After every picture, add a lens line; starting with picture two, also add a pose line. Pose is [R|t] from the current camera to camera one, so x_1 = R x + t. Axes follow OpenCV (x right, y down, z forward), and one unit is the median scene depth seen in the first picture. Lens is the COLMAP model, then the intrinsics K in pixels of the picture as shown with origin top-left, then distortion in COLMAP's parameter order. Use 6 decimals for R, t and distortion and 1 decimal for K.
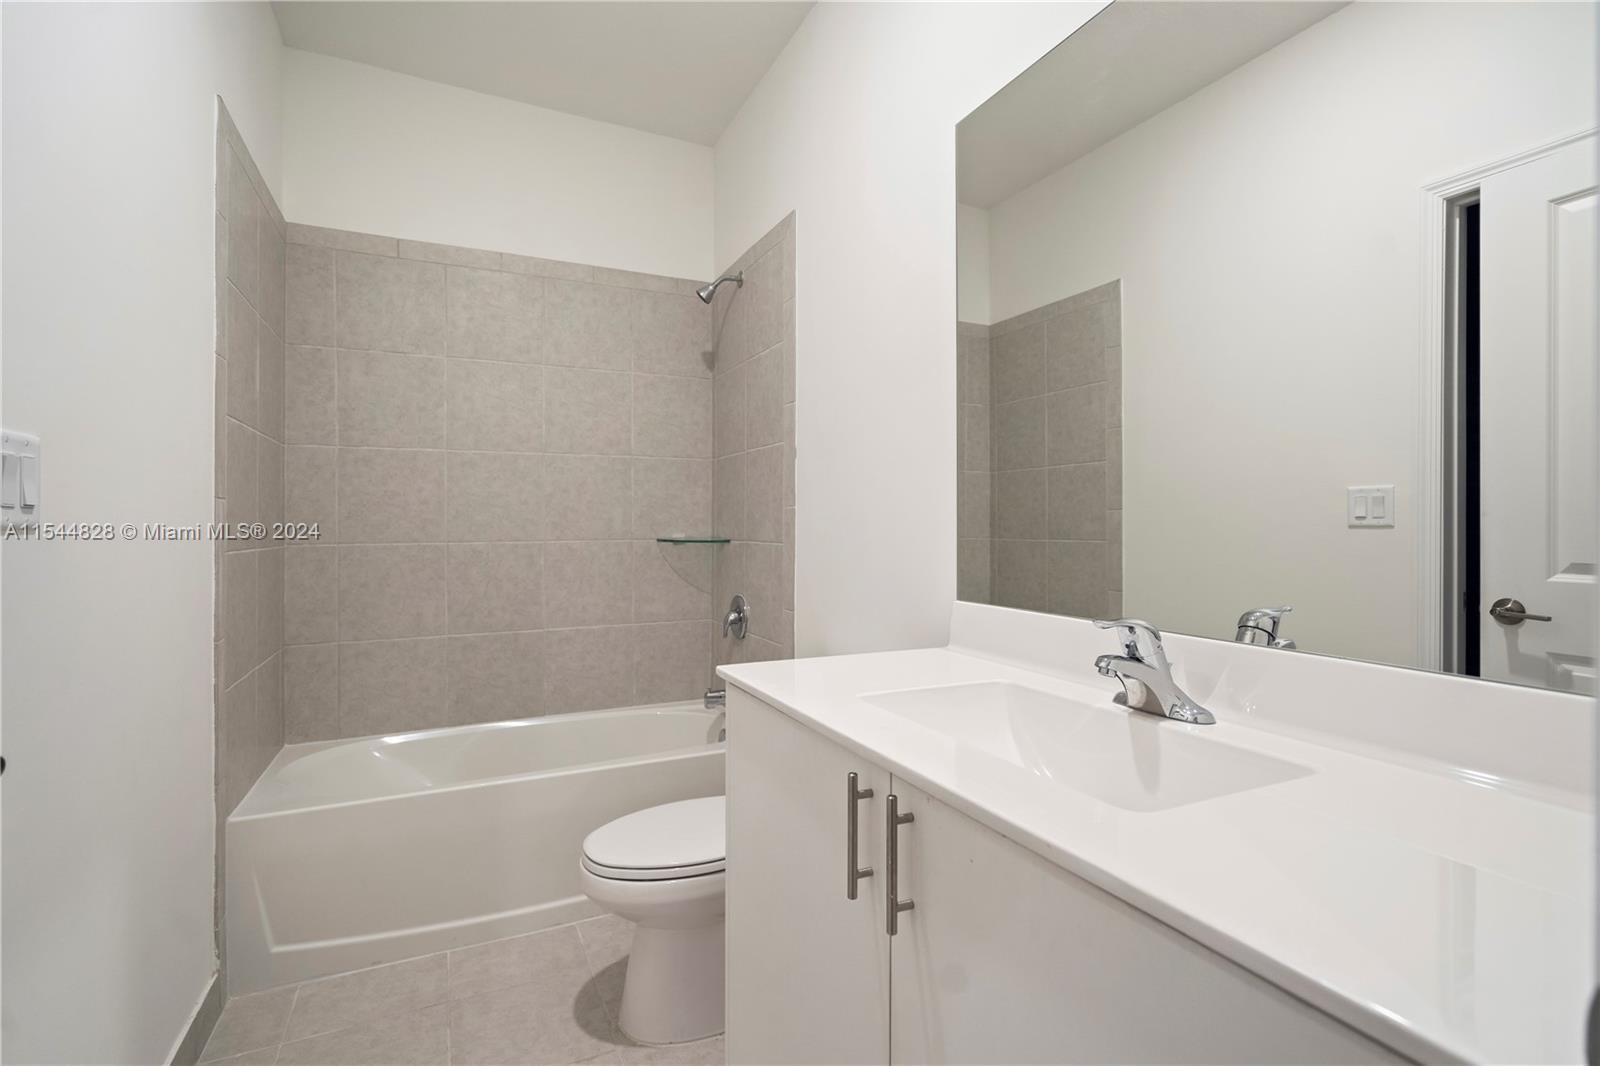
lens RADIAL K [[748.8, 0, 796.9], [0, 748.8, 527.6], [0, 0, 1]] dist [-0.004630, 0.001949]
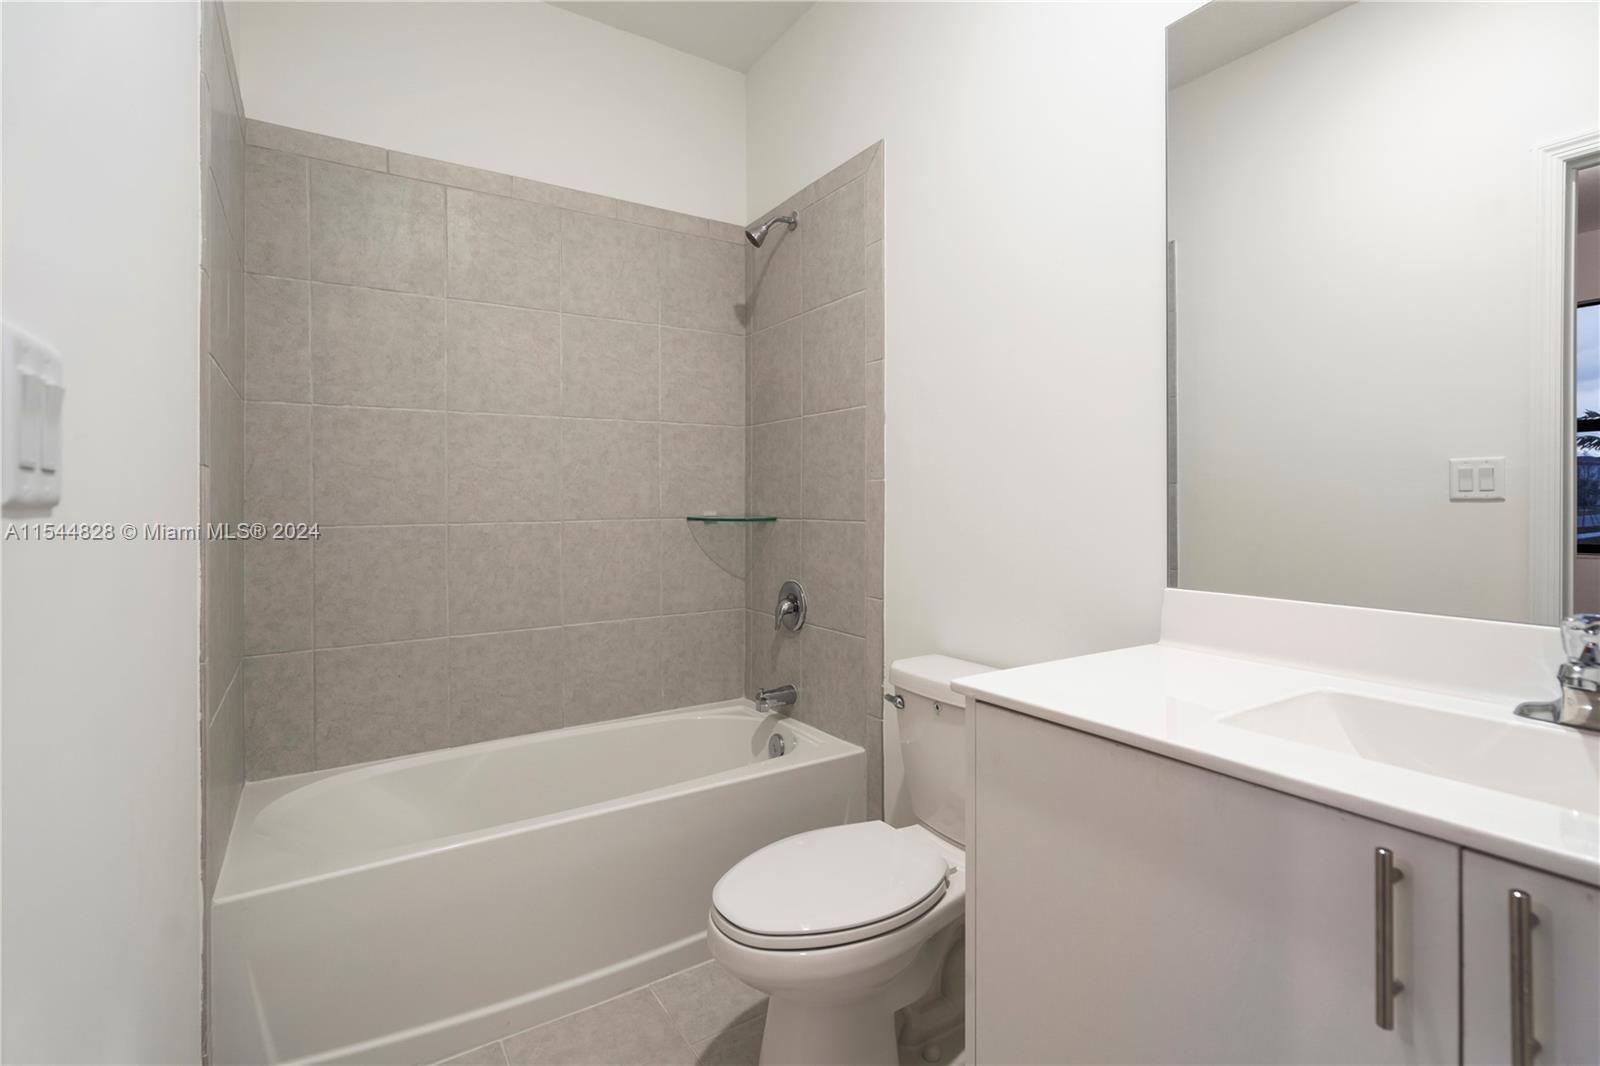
lens RADIAL K [[748.8, 0, 785.5], [0, 748.8, 504.0], [0, 0, 1]] dist [-0.004630, 0.001949]
pose [[0.991506, -0.004281, 0.129991, -0.214494], [0.004469, 0.999989, -0.001158, 0.001024], [-0.129984, 0.001729, 0.991515, 0.140691]]
